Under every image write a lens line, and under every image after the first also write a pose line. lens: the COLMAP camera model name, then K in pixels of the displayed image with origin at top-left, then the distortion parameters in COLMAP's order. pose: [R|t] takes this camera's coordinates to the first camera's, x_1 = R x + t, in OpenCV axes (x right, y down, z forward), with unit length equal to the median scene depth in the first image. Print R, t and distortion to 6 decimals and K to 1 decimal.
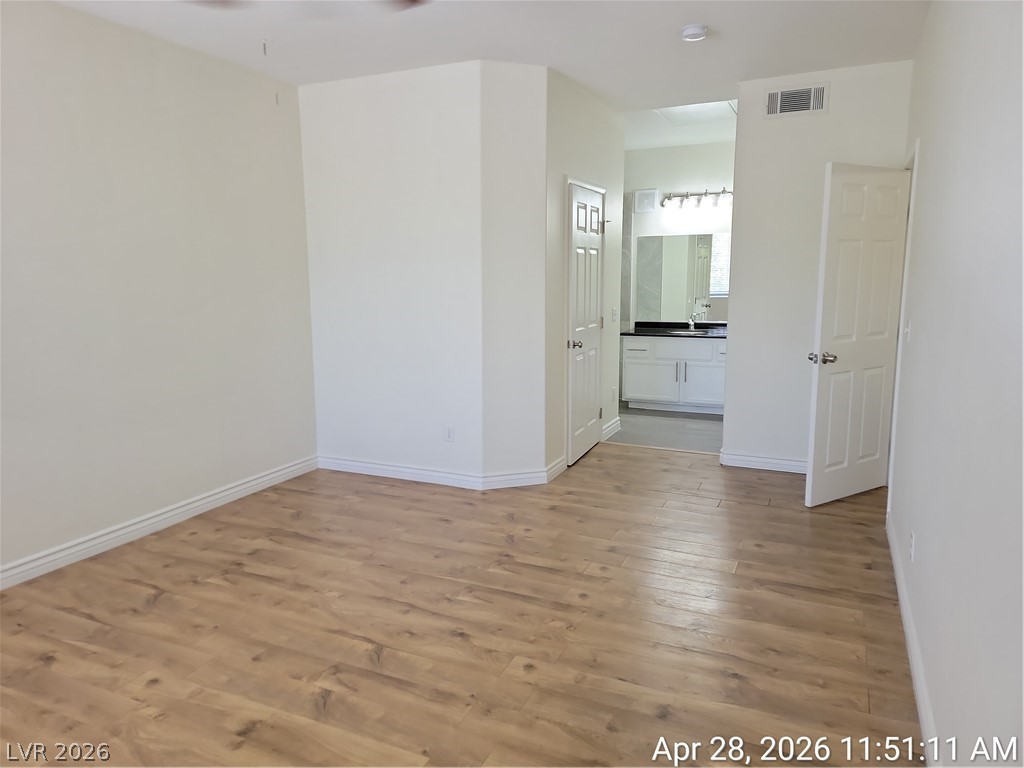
lens RADIAL K [[712.4, 0, 509.9], [0, 712.4, 383.8], [0, 0, 1]] dist [0.083382, -0.054037]
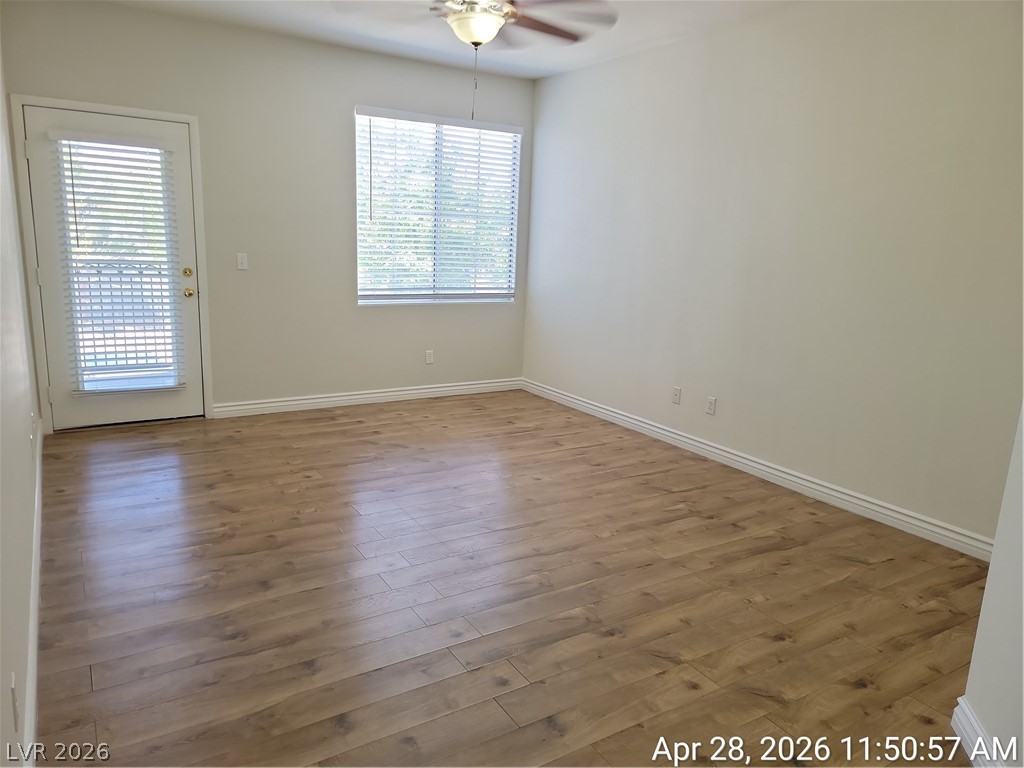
lens RADIAL K [[712.4, 0, 511.1], [0, 712.4, 383.6], [0, 0, 1]] dist [0.083382, -0.054037]
pose [[-0.553912, 0.160801, -0.816899, 0.616145], [-0.164616, 0.940650, 0.296782, -0.199874], [0.816139, 0.298865, -0.494567, 1.226414]]
